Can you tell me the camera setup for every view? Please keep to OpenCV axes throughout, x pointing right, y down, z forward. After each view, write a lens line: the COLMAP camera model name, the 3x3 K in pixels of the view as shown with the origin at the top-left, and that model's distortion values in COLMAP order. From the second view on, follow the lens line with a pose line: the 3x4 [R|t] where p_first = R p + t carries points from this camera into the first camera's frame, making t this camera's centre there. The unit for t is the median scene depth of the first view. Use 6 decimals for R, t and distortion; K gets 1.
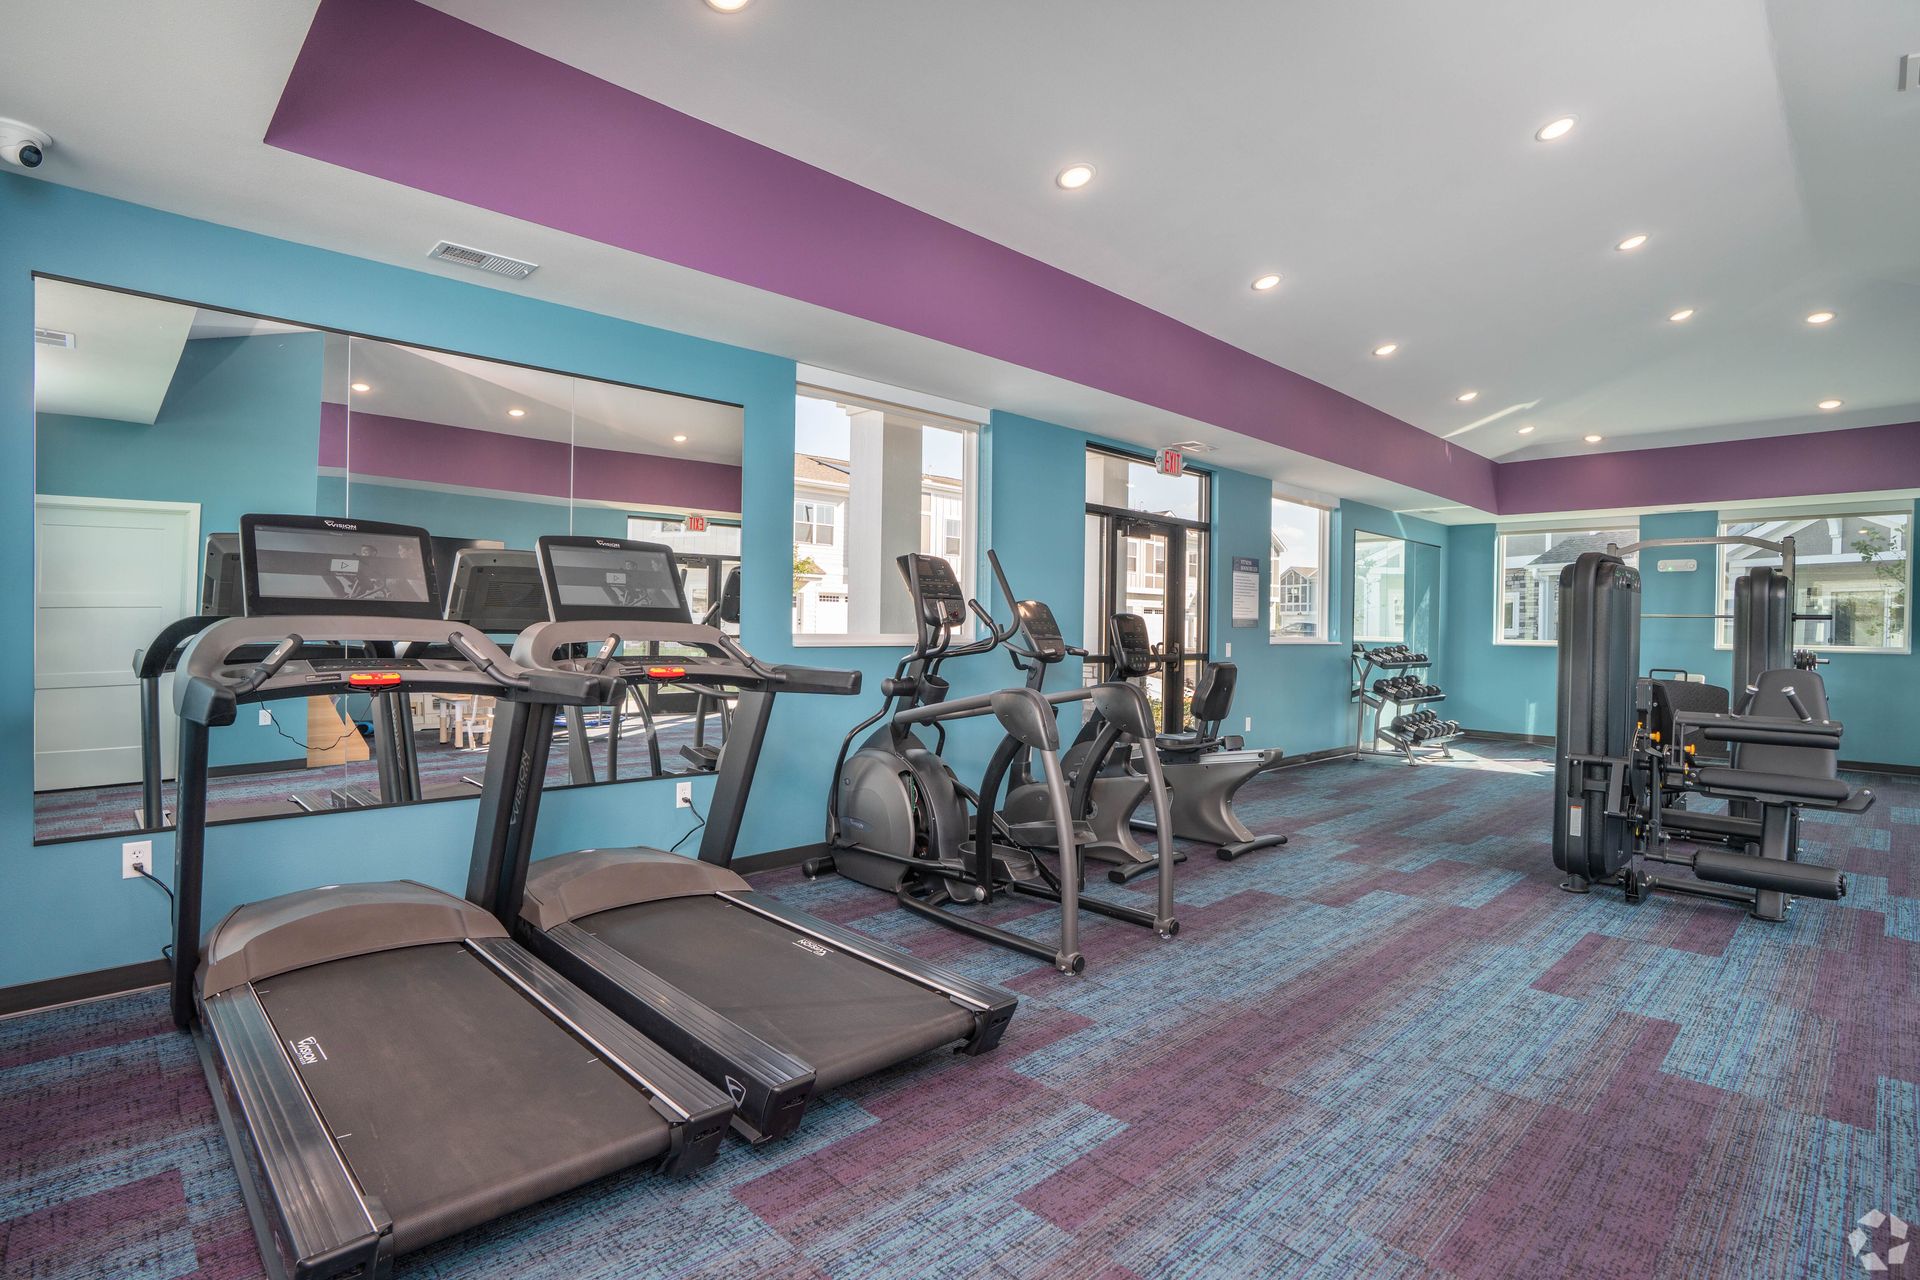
lens RADIAL K [[933.6, 0, 960.0], [0, 933.6, 640.0], [0, 0, 1]] dist [-0.000791, -0.000127]
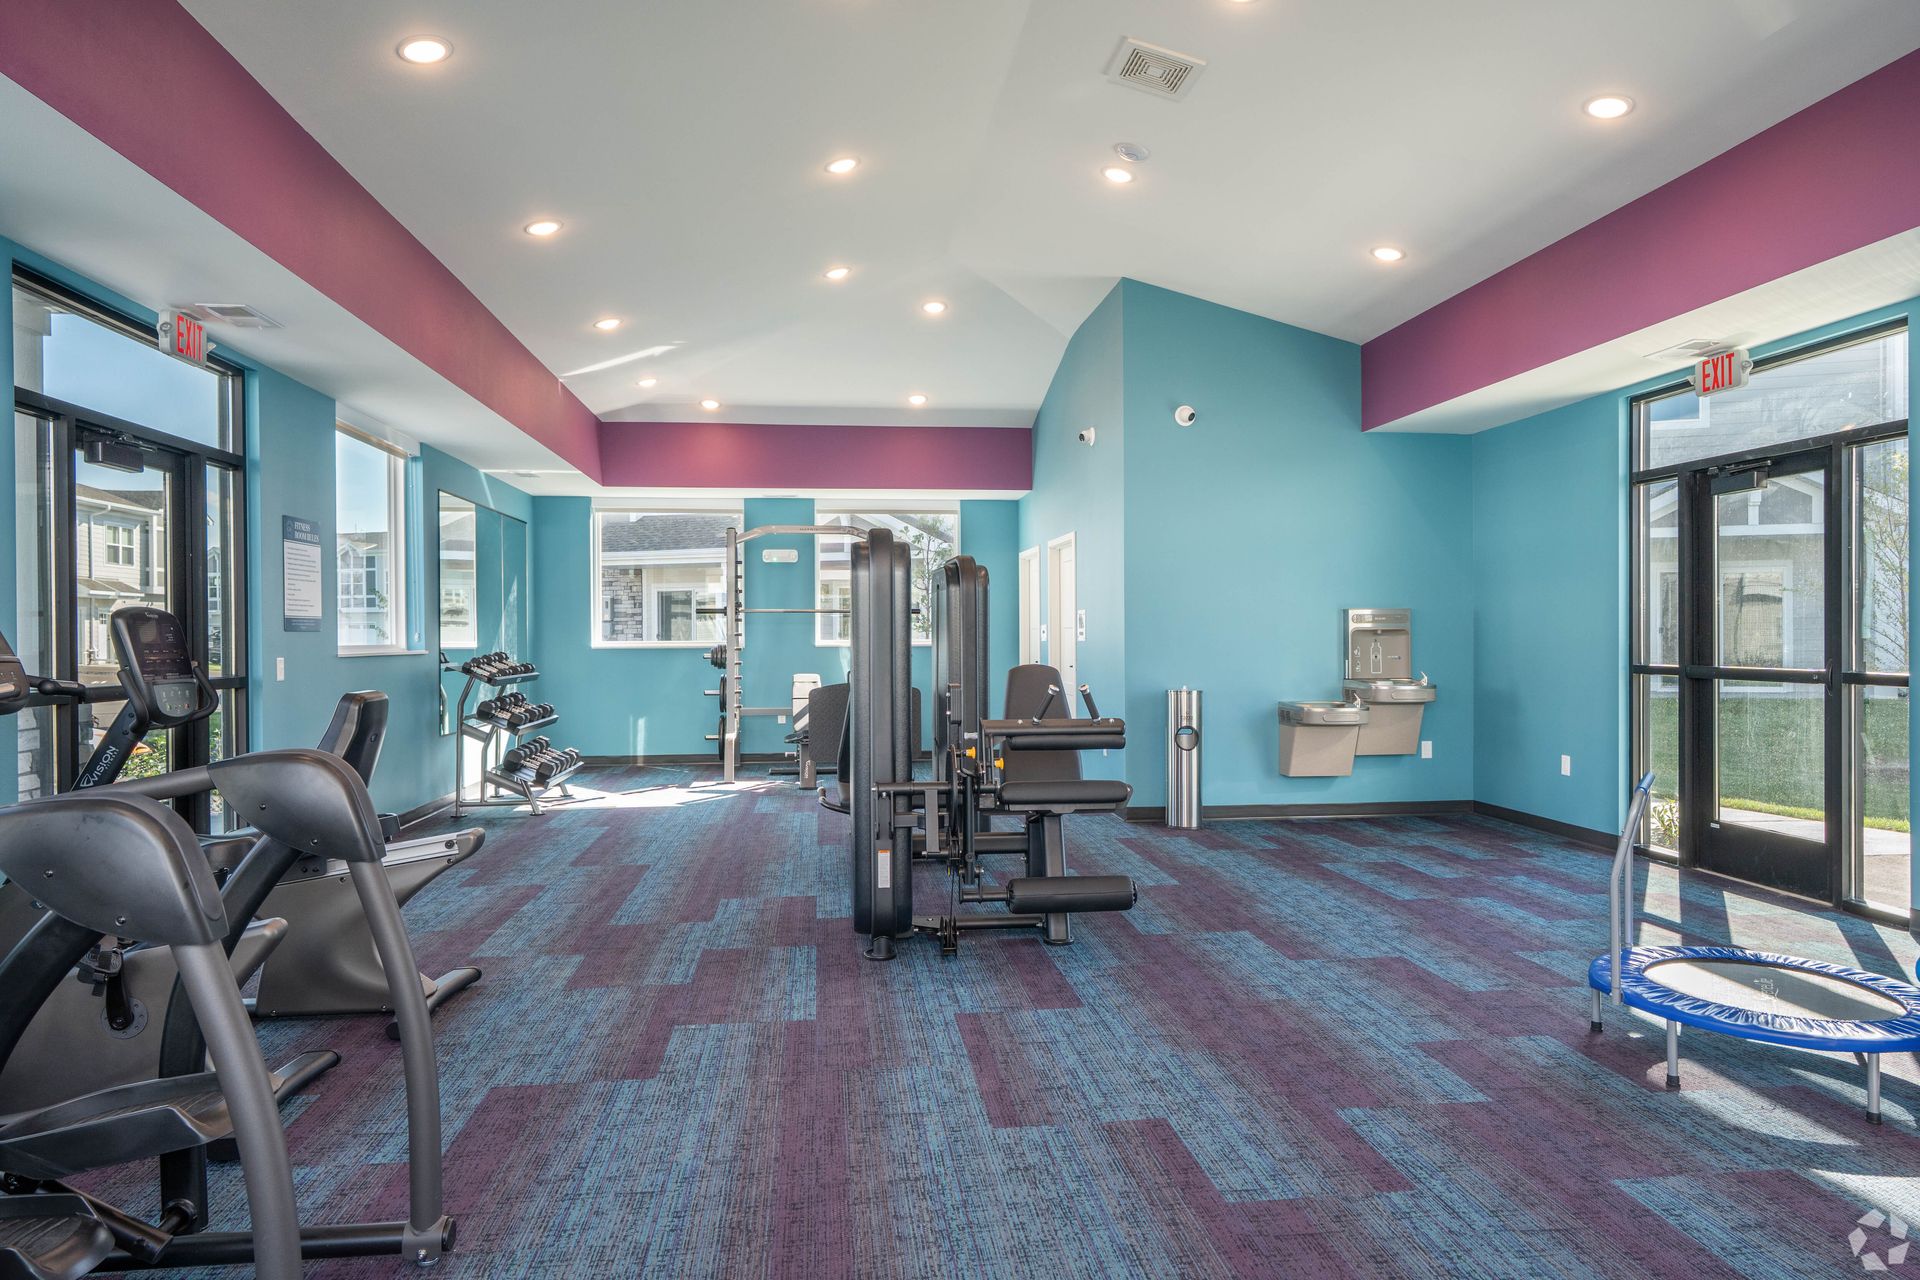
lens RADIAL K [[1175.0, 0, 960.0], [0, 1175.0, 640.0], [0, 0, 1]] dist [-0.006273, -0.001216]
pose [[0.618564, -0.023116, 0.785394, -0.070345], [0.026678, 0.999609, 0.008410, -0.004719], [-0.785281, 0.015751, 0.618939, 0.331801]]
